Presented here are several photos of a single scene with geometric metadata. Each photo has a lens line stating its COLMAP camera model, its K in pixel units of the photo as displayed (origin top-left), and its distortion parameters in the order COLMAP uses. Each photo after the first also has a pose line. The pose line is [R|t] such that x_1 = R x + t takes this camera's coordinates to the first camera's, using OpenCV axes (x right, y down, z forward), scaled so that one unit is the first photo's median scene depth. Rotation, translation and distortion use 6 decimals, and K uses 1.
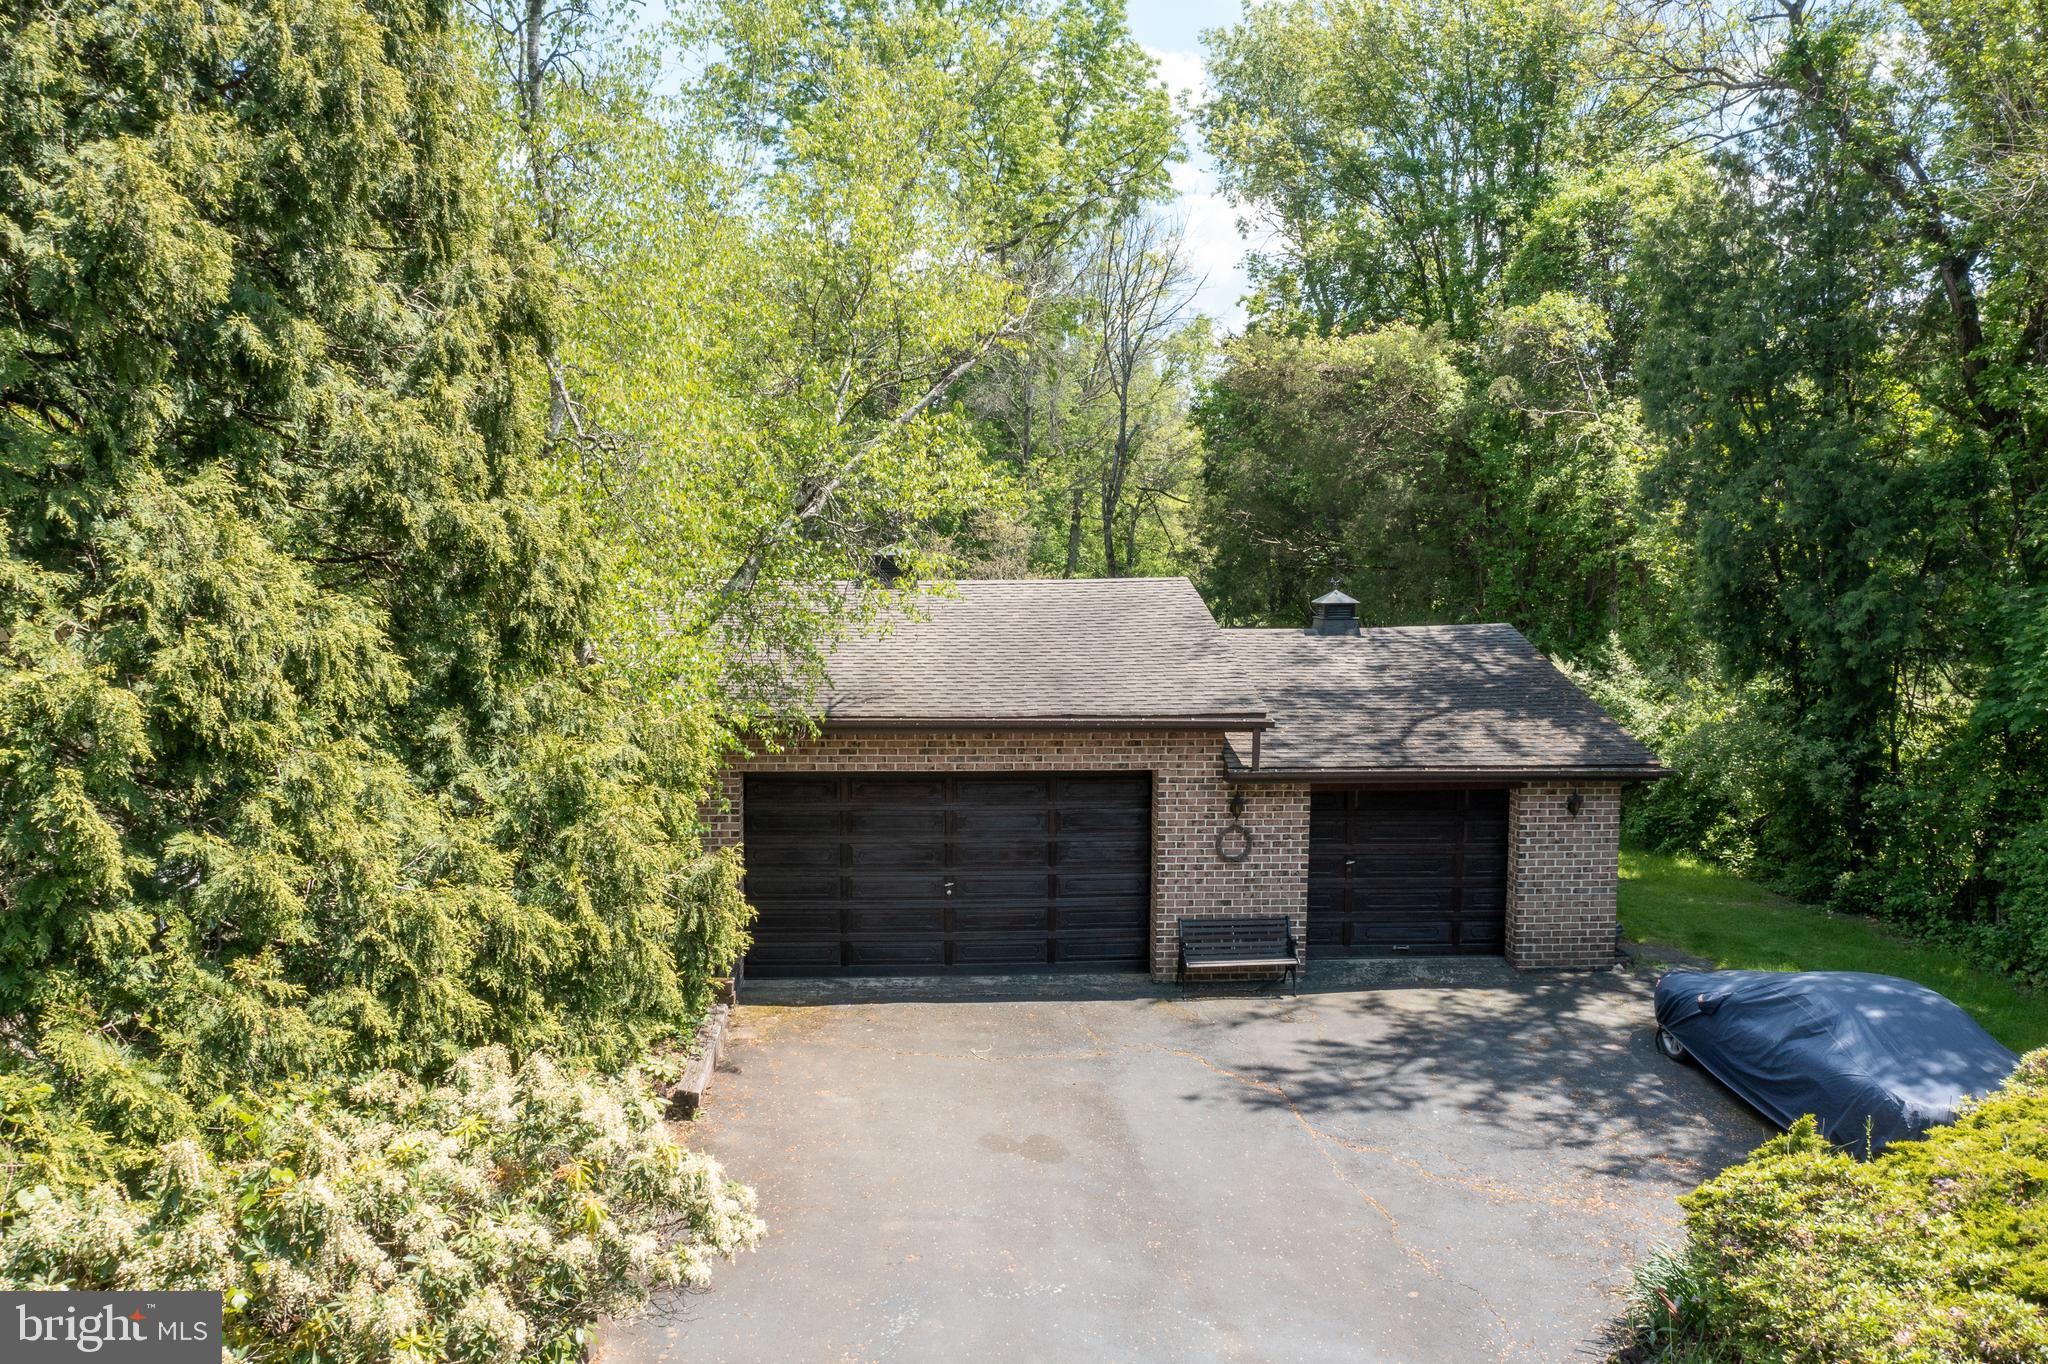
lens RADIAL K [[1623.7, 0, 1025.4], [0, 1623.7, 652.0], [0, 0, 1]] dist [0.009825, 0.000374]
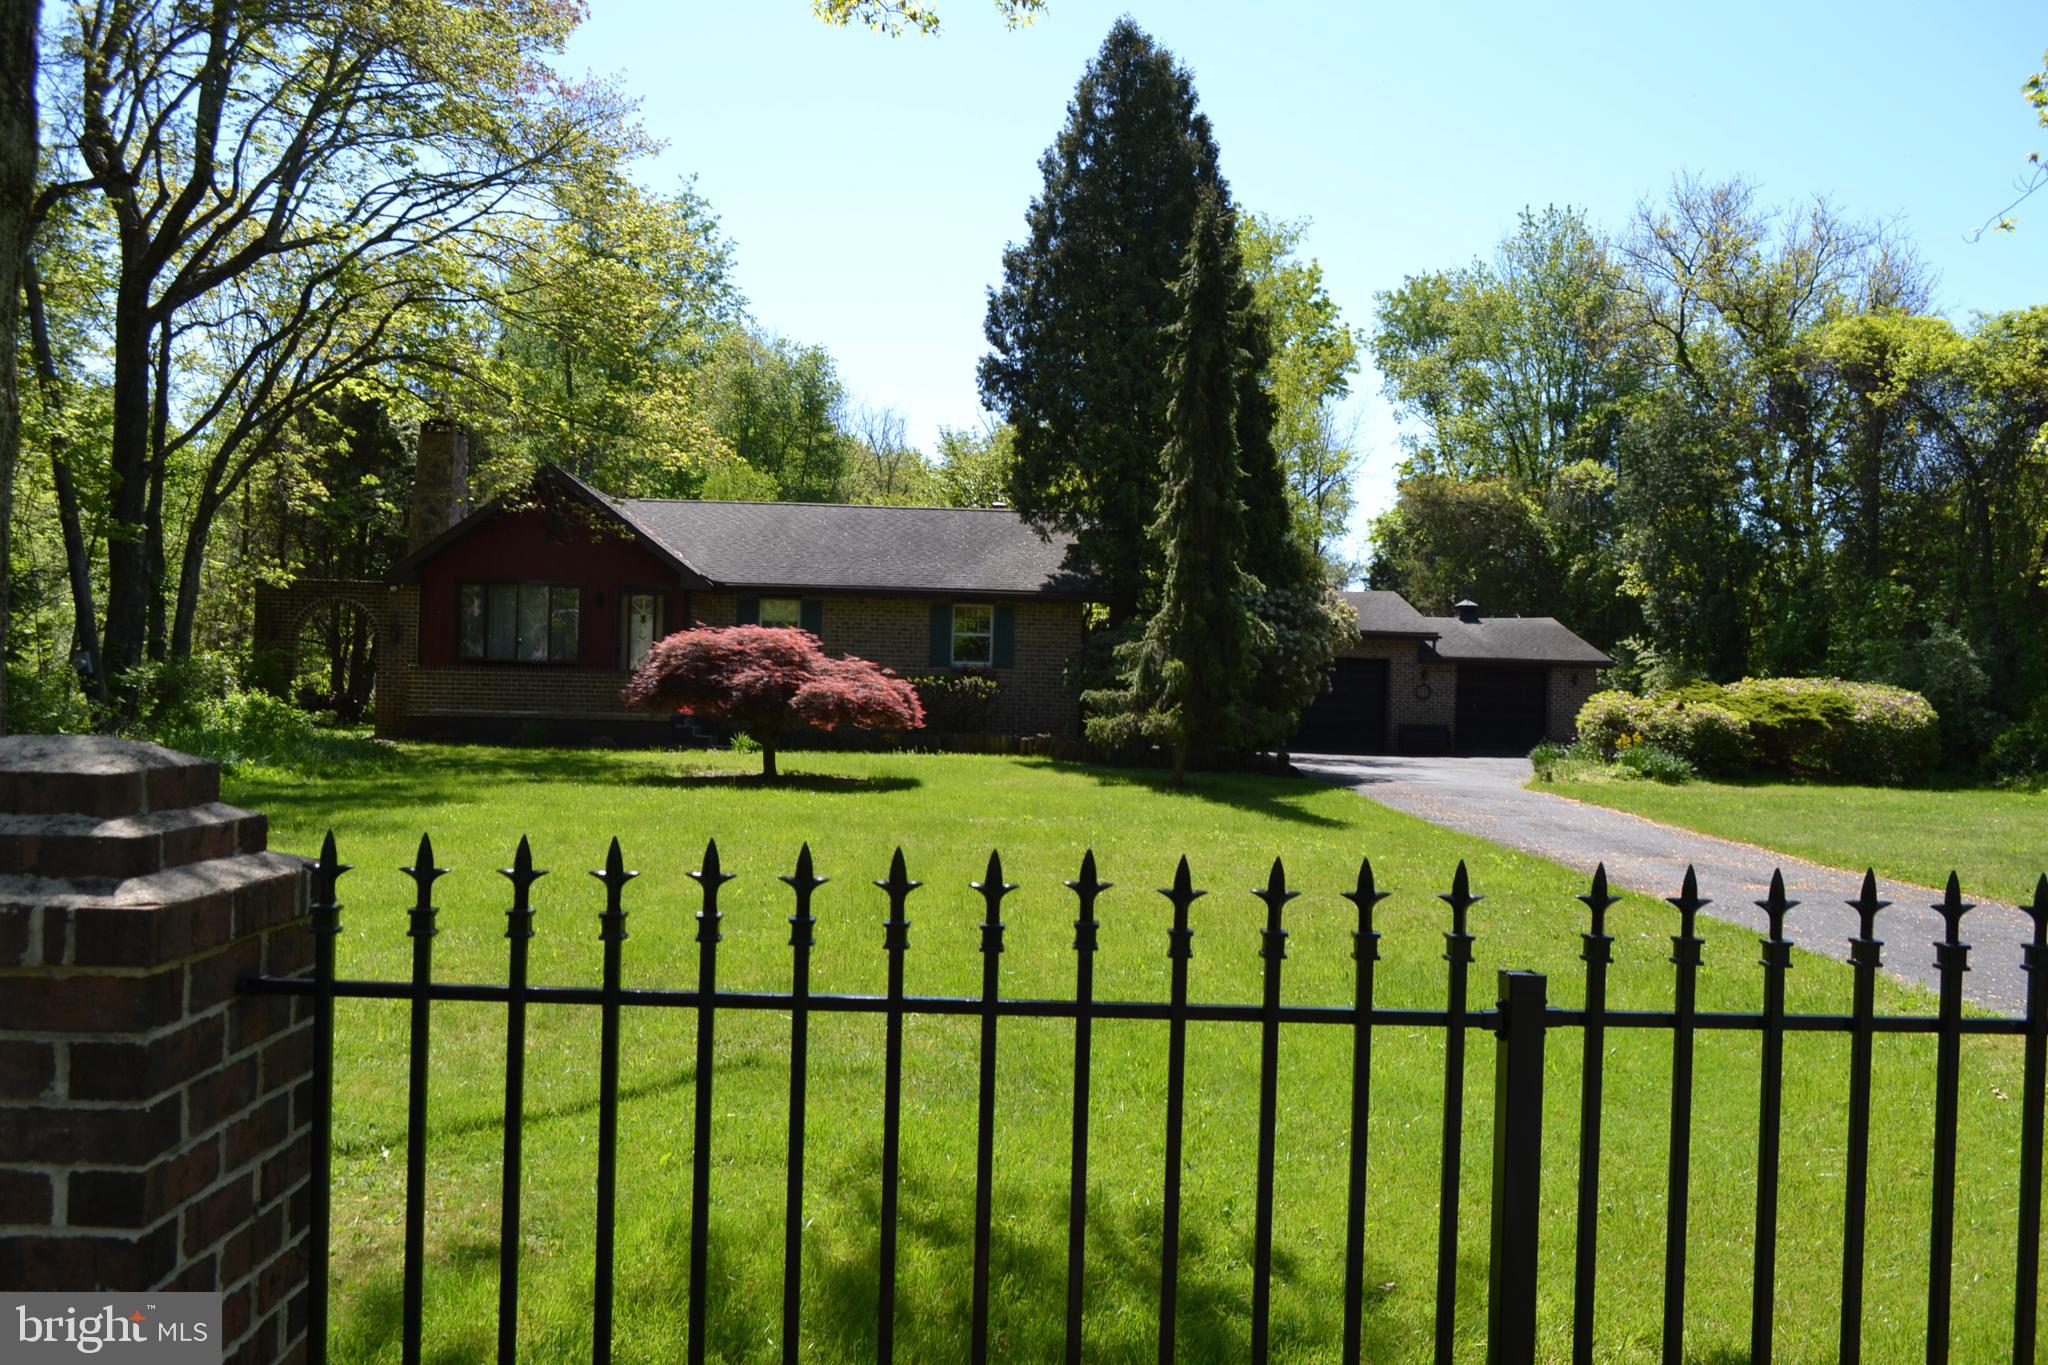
lens RADIAL K [[1656.3, 0, 1024.0], [0, 1656.3, 682.5], [0, 0, 1]] dist [-0.004423, -0.006849]
pose [[0.997857, 0.026241, -0.059934, -0.208730], [-0.031147, 0.996108, -0.082449, 0.222280], [0.057537, 0.084139, 0.994792, -0.966277]]
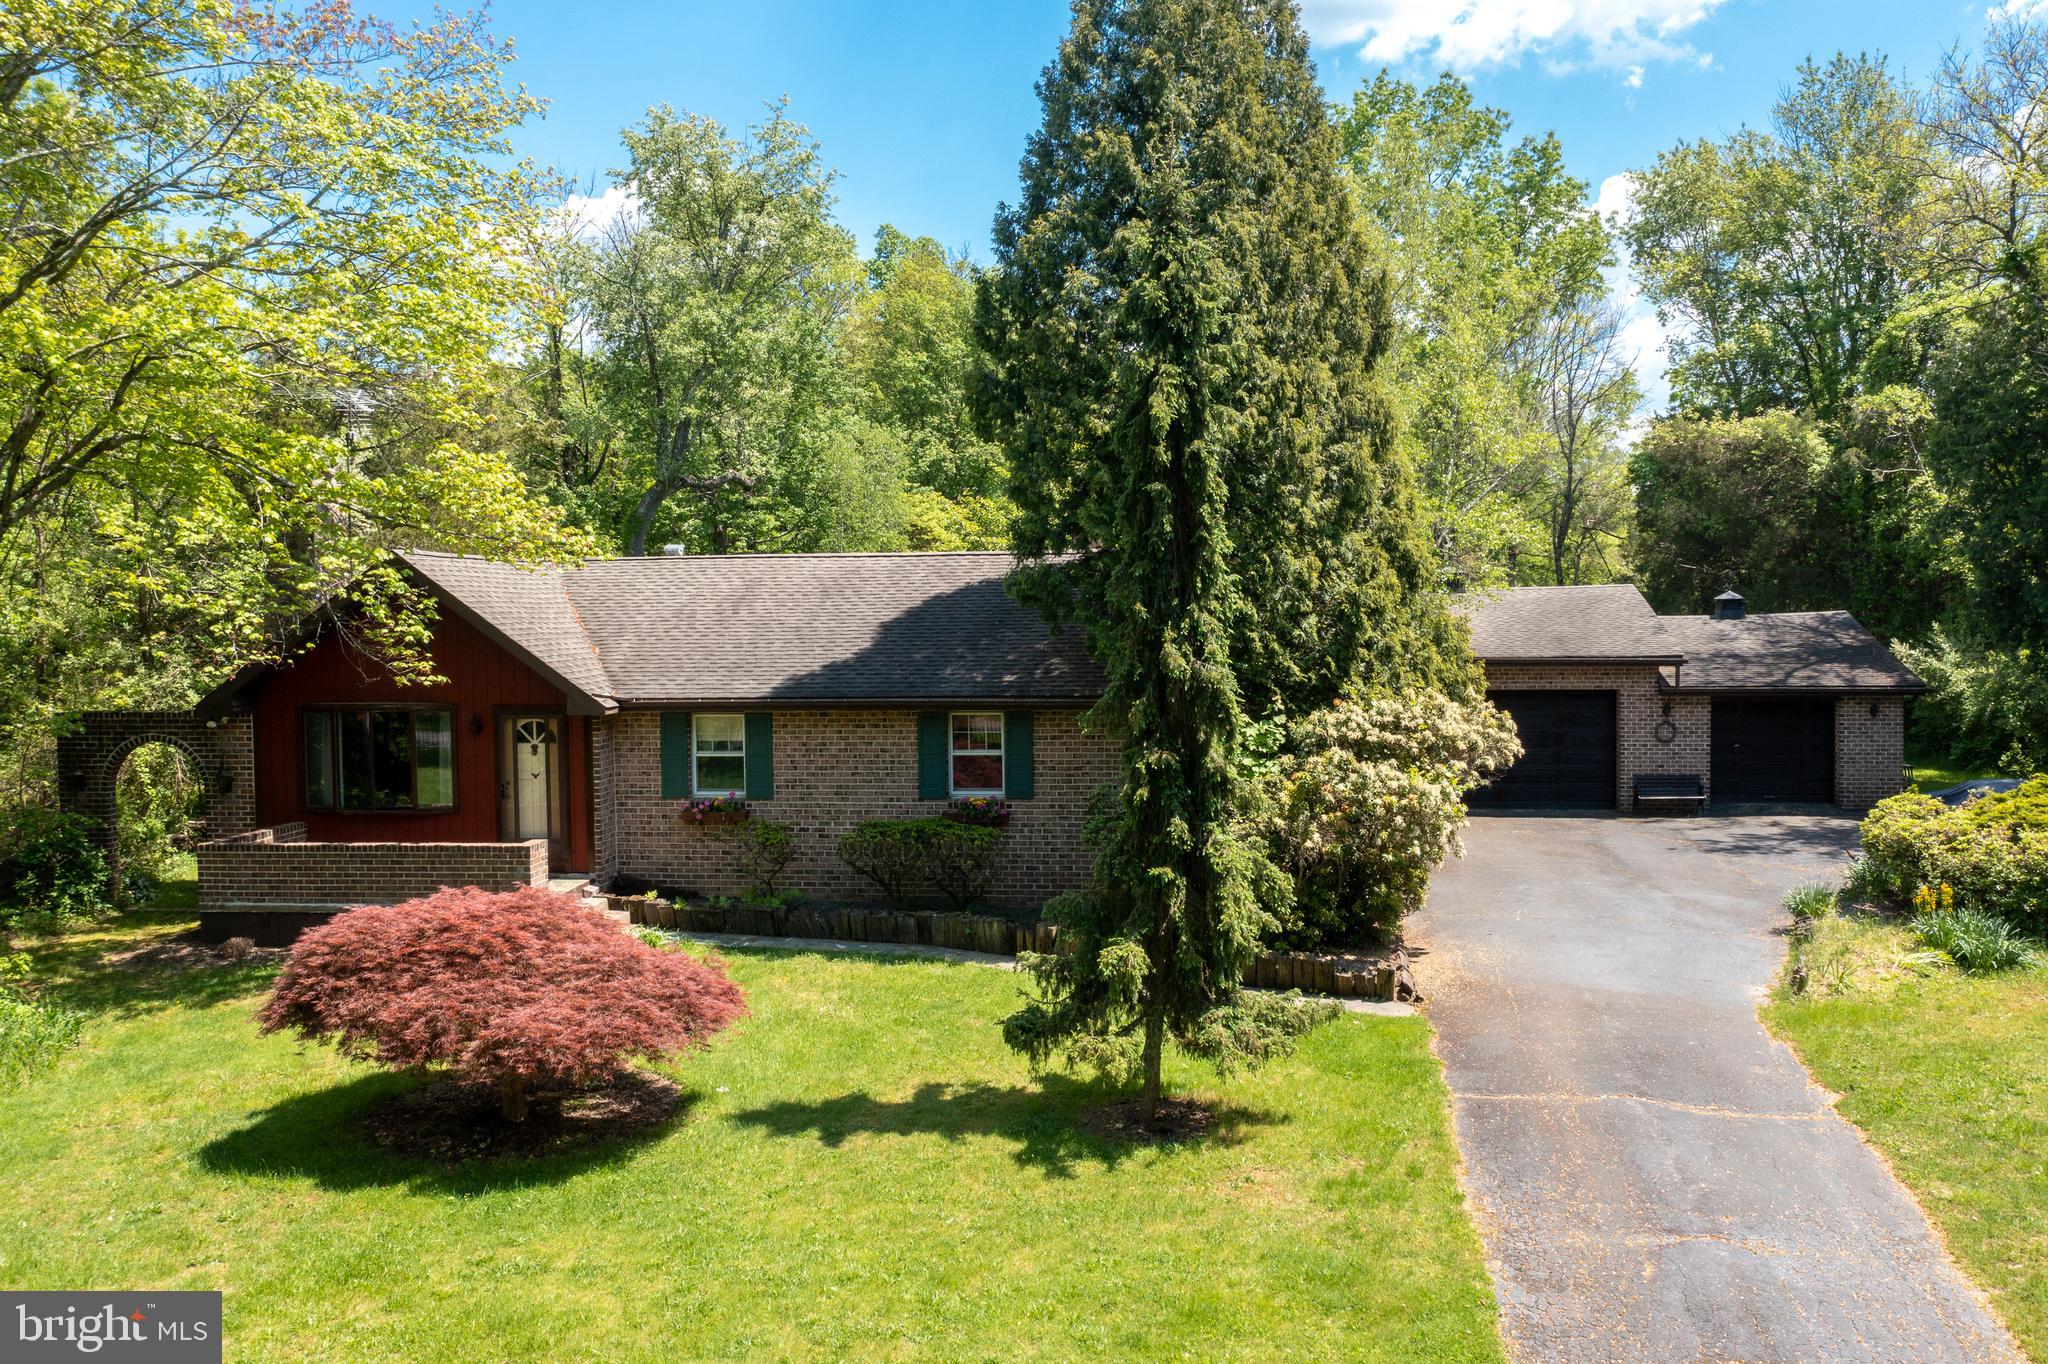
lens RADIAL K [[1686.4, 0, 1119.4], [0, 1686.4, 613.4], [0, 0, 1]] dist [-0.011965, -0.006843]
pose [[0.983022, -0.010967, -0.183160, -0.080979], [0.001452, 0.998646, -0.052005, 0.059051], [0.183483, 0.050856, 0.981707, -0.623786]]
